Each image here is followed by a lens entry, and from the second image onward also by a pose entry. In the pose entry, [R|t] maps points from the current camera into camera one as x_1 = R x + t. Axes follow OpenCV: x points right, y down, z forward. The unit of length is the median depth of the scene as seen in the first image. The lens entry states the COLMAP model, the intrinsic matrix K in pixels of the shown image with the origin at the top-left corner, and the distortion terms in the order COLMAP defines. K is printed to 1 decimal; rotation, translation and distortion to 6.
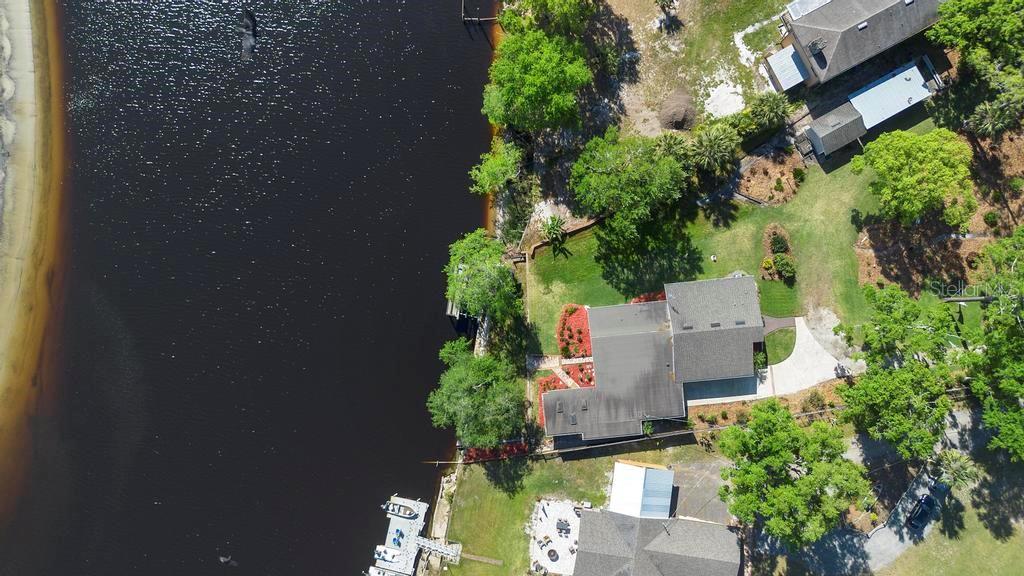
lens RADIAL K [[728.5, 0, 512.0], [0, 728.5, 288.0], [0, 0, 1]] dist [0.073525, -0.074577]
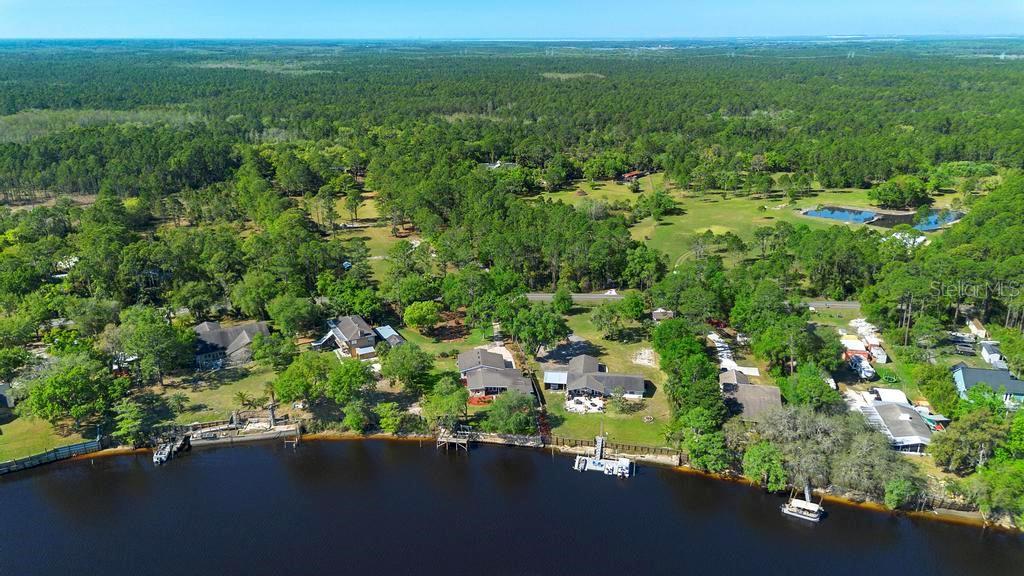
lens RADIAL K [[728.5, 0, 512.0], [0, 728.5, 288.0], [0, 0, 1]] dist [0.073525, -0.074577]
pose [[0.004127, -0.333805, 0.942633, -1.636045], [0.999475, 0.031669, 0.006838, 0.123038], [-0.032135, 0.942110, 0.333761, 0.069065]]
